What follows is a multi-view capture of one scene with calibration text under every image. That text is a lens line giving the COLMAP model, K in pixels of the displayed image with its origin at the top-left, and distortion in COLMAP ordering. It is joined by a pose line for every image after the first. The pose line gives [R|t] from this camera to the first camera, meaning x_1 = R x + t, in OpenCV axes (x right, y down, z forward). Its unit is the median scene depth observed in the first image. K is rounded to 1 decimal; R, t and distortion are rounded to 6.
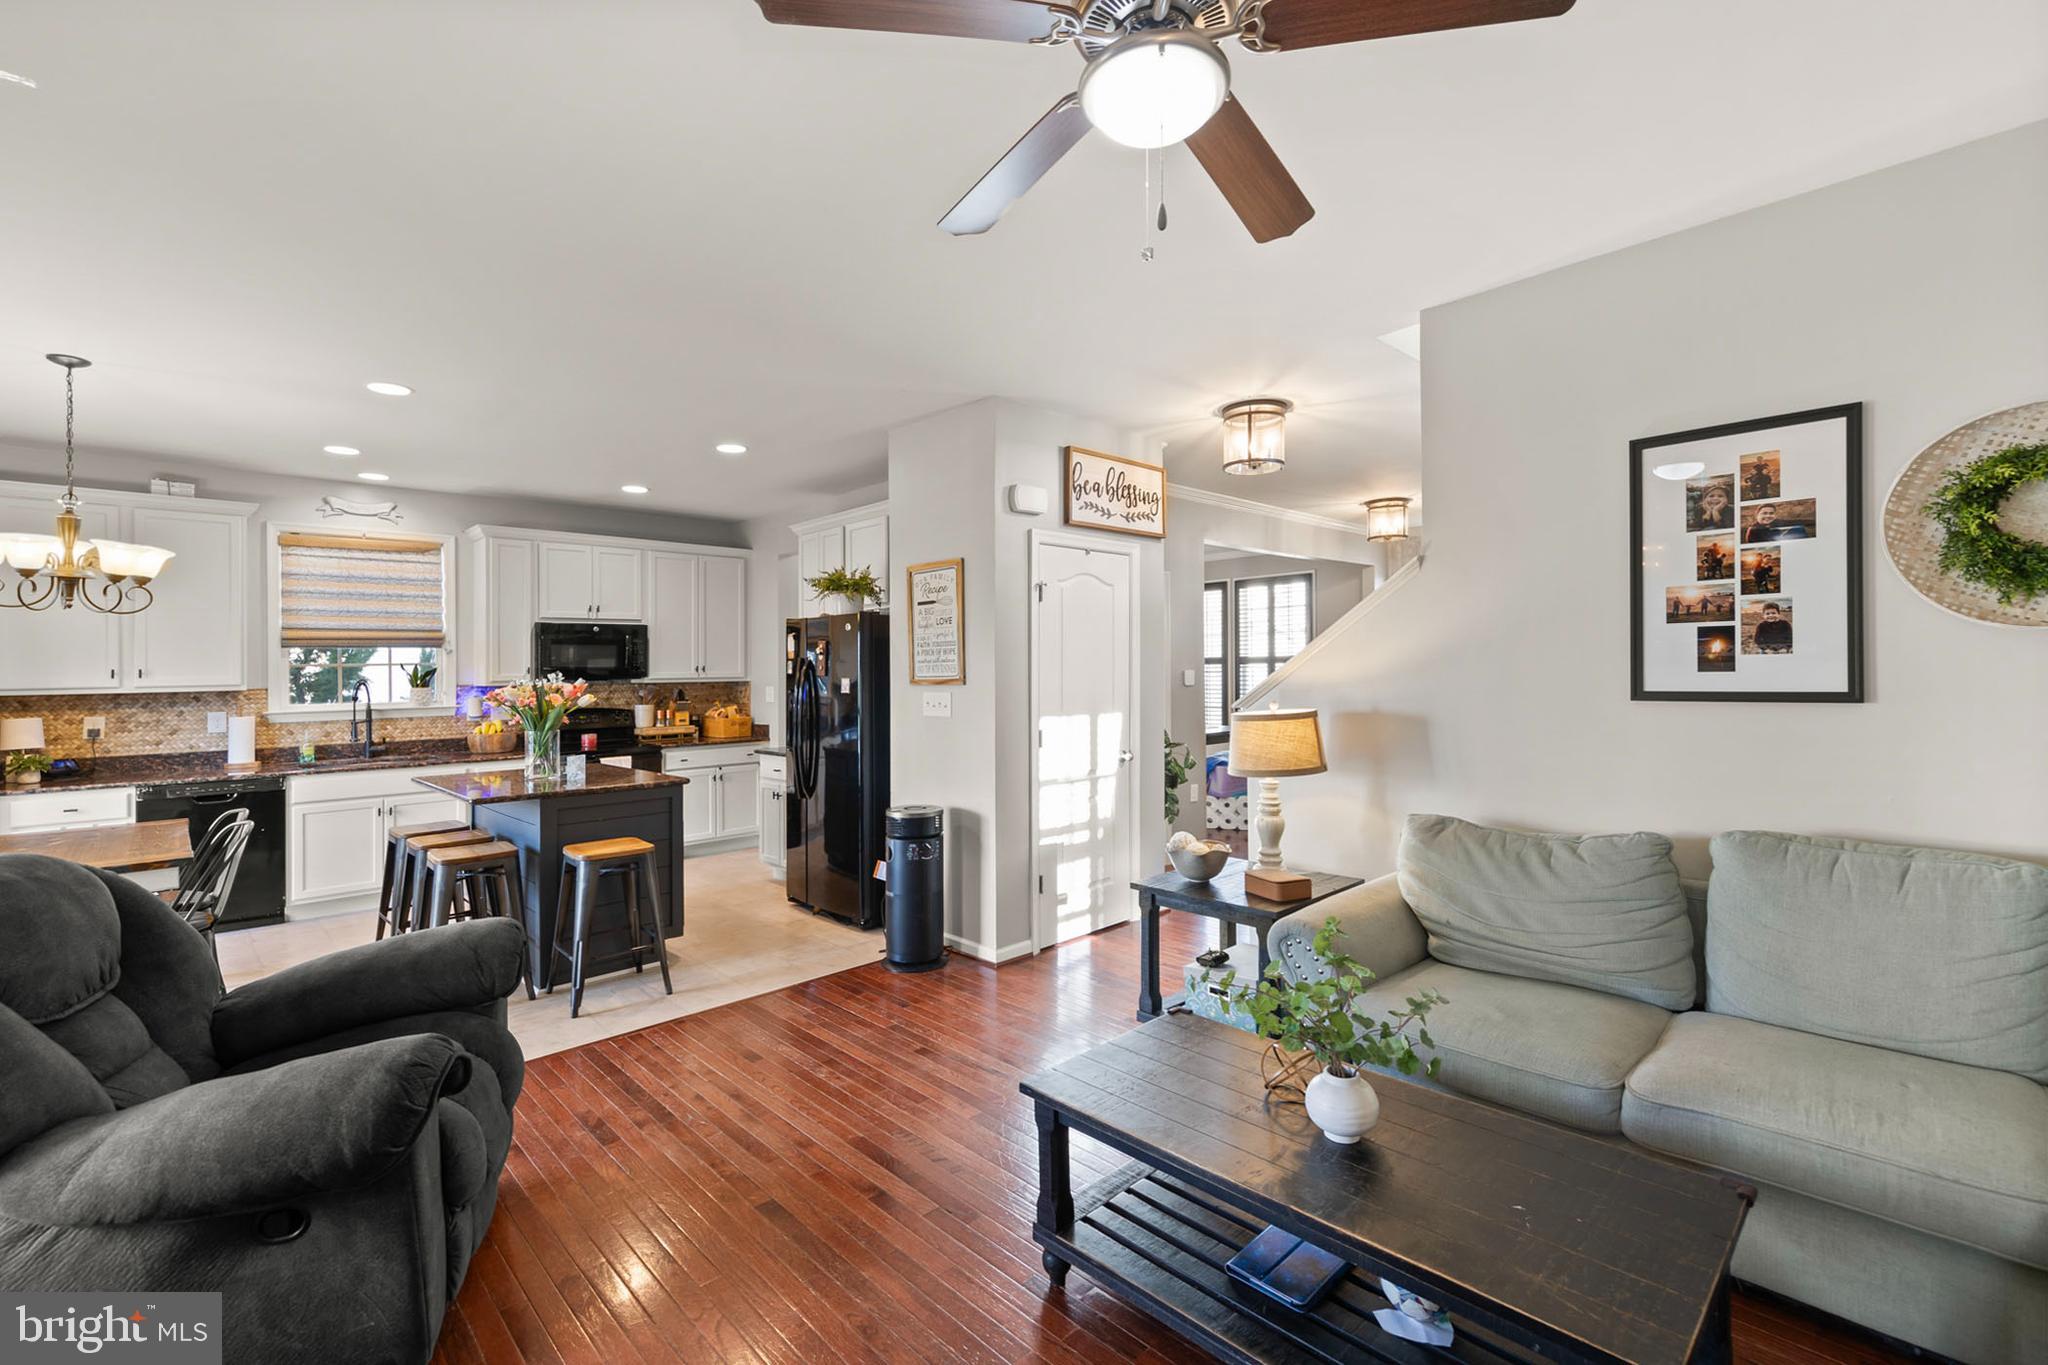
lens RADIAL K [[882.2, 0, 1057.9], [0, 882.2, 655.8], [0, 0, 1]] dist [-0.003309, 0.001416]
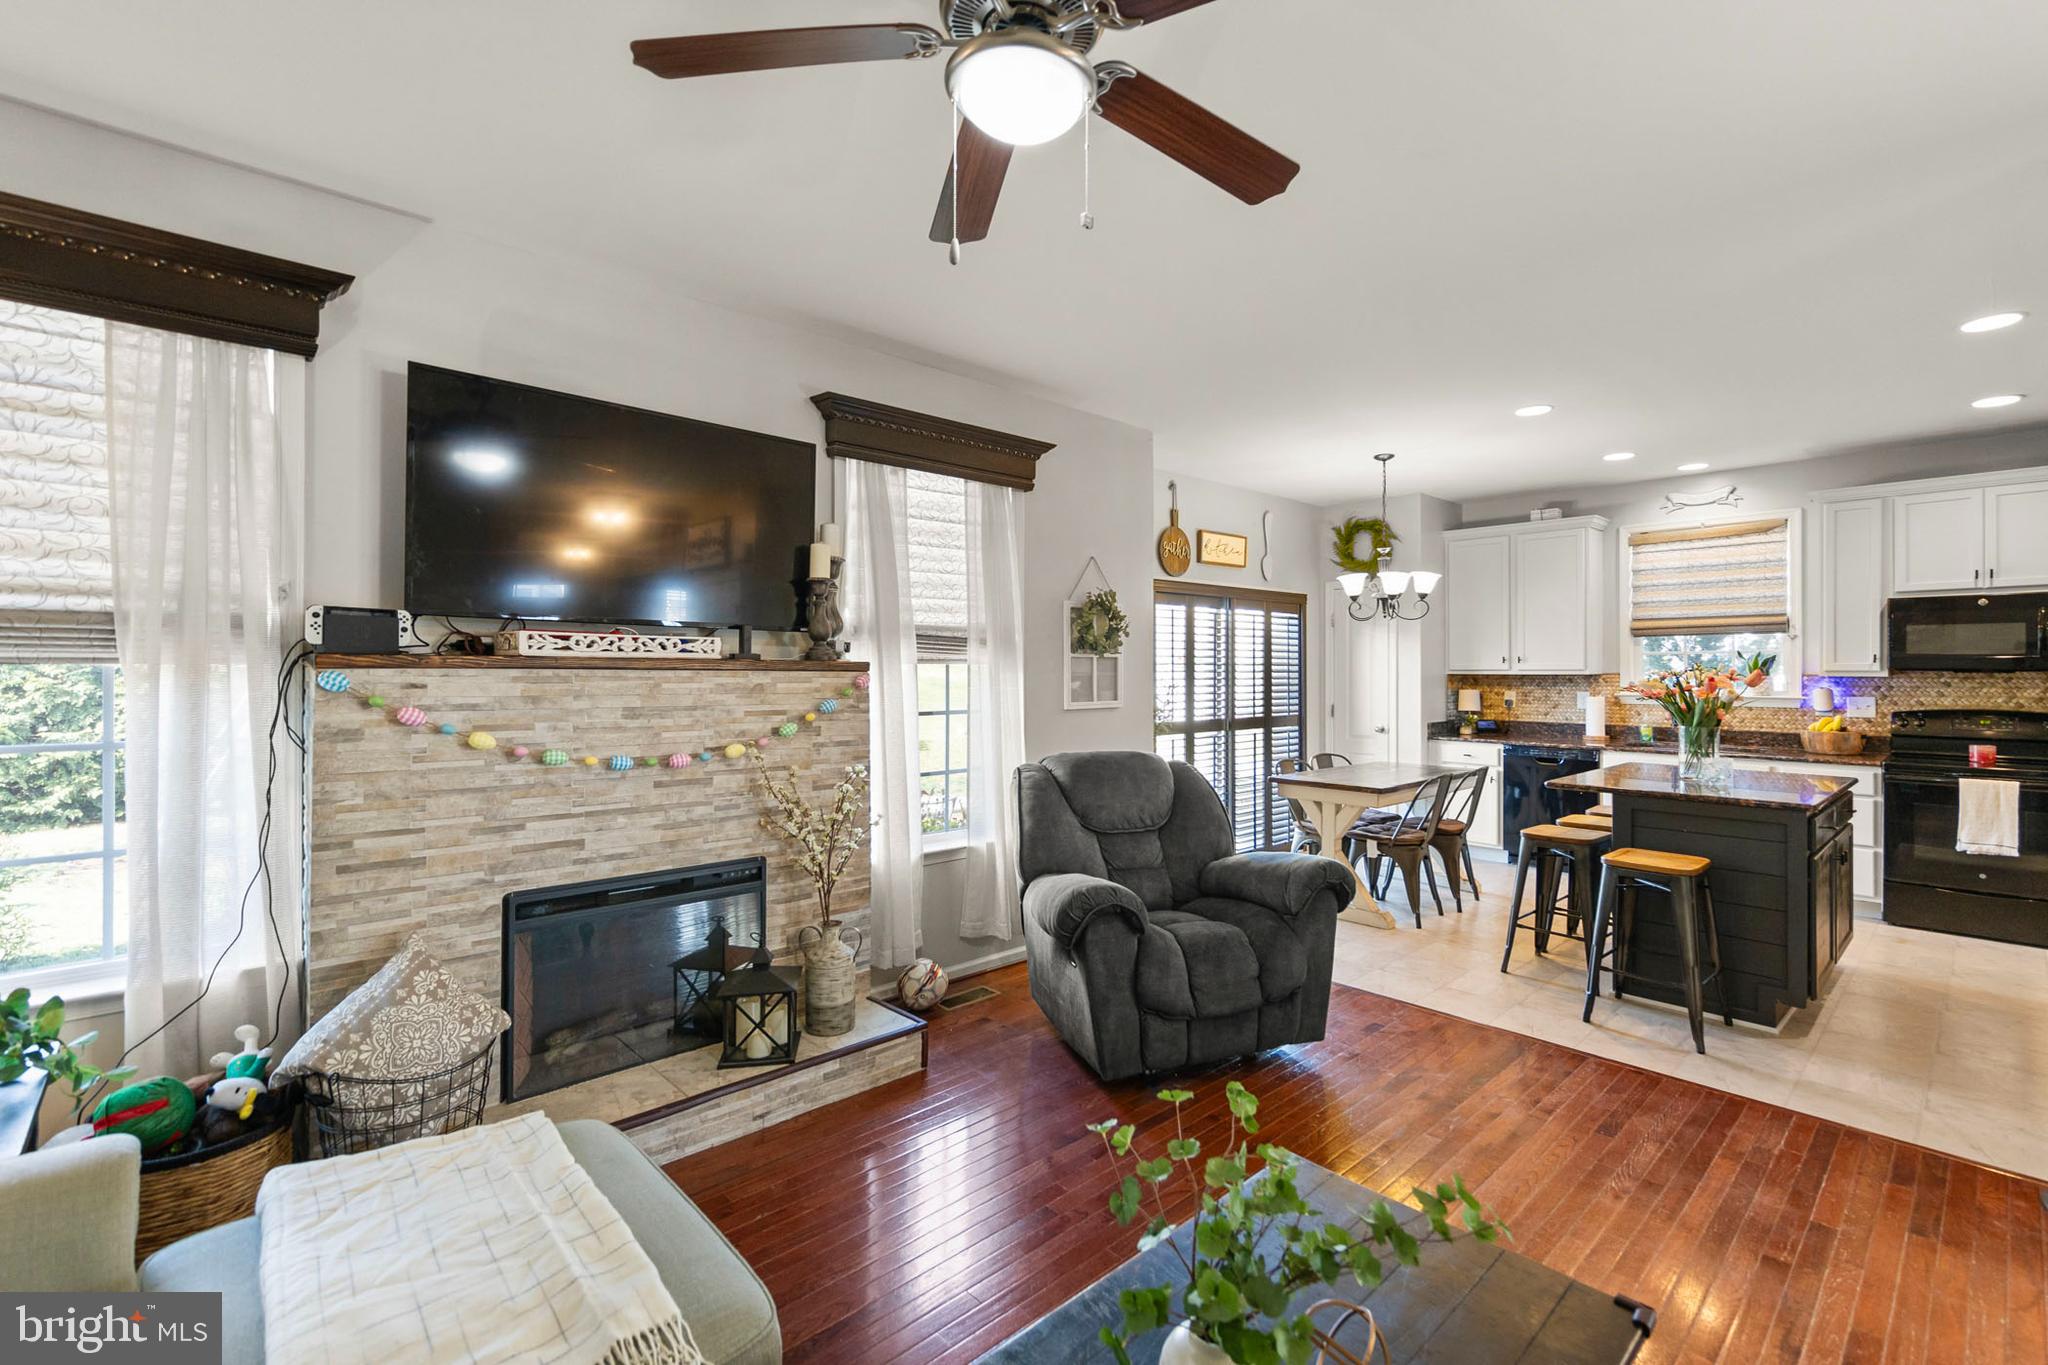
lens RADIAL K [[882.2, 0, 1021.8], [0, 882.2, 674.7], [0, 0, 1]] dist [-0.003309, 0.001416]
pose [[-0.069788, 0.022664, -0.997304, 0.316823], [0.018073, 0.999607, 0.021451, 0.000111], [0.997398, -0.016527, -0.070170, 0.322095]]
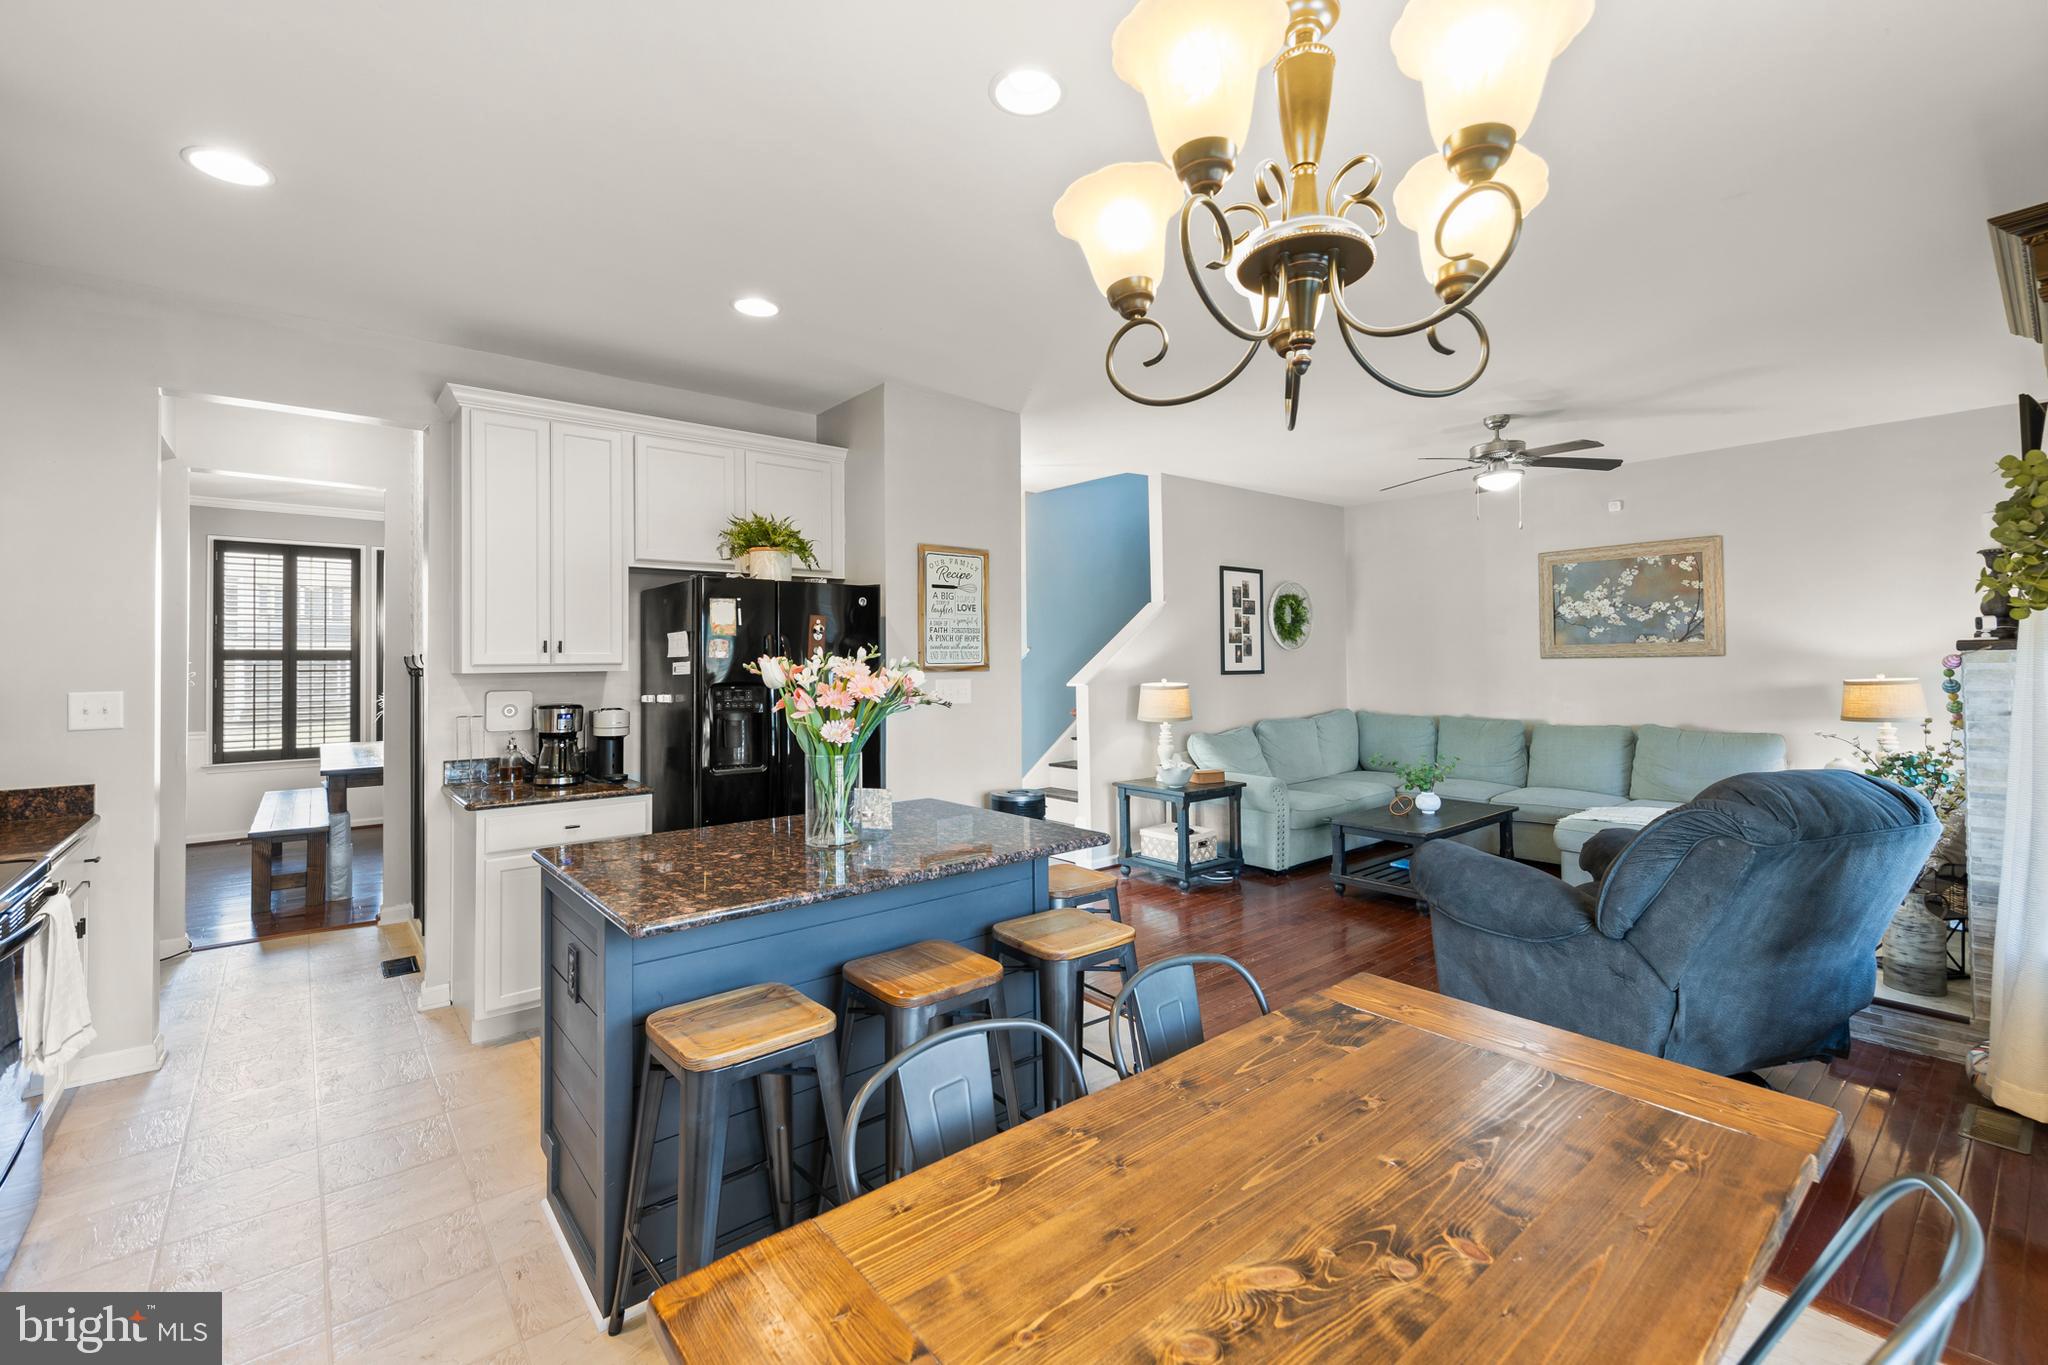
lens RADIAL K [[882.2, 0, 1017.5], [0, 882.2, 660.6], [0, 0, 1]] dist [-0.003309, 0.001416]
pose [[0.104855, 0.016564, 0.994350, -0.995817], [-0.011189, 0.999818, -0.015475, 0.031215], [-0.994425, -0.009503, 0.105021, 0.727765]]
